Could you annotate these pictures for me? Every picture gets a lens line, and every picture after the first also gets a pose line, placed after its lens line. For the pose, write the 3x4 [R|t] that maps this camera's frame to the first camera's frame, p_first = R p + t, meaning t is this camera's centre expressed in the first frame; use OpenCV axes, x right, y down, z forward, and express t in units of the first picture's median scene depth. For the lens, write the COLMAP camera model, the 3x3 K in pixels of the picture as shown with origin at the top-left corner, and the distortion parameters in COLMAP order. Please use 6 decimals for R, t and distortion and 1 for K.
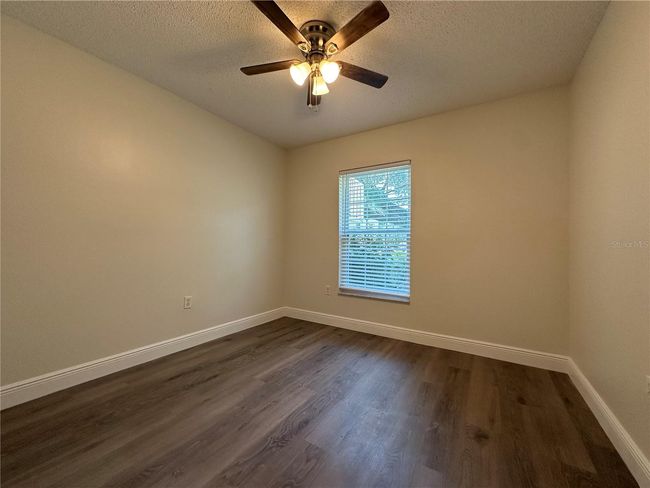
lens RADIAL K [[260.1, 0, 325.2], [0, 260.1, 244.4], [0, 0, 1]] dist [-0.001815, 0.000591]
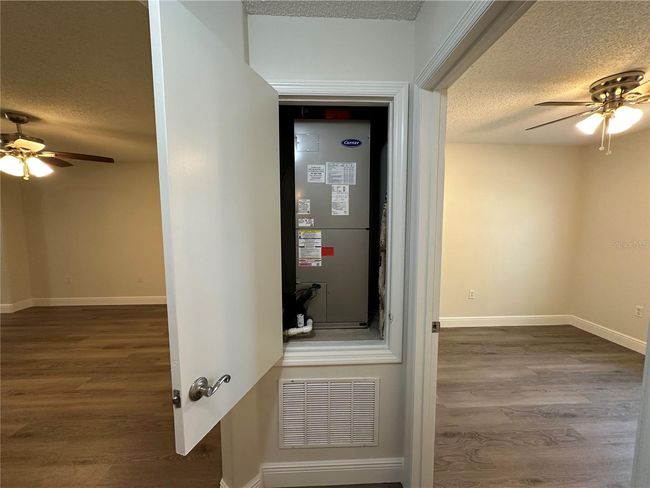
lens RADIAL K [[260.1, 0, 324.5], [0, 260.1, 243.2], [0, 0, 1]] dist [-0.001815, 0.000591]
pose [[0.575746, 0.061152, -0.815339, 0.149165], [0.013110, 0.996381, 0.083987, -0.202021], [0.817523, -0.059044, 0.572861, -0.479819]]
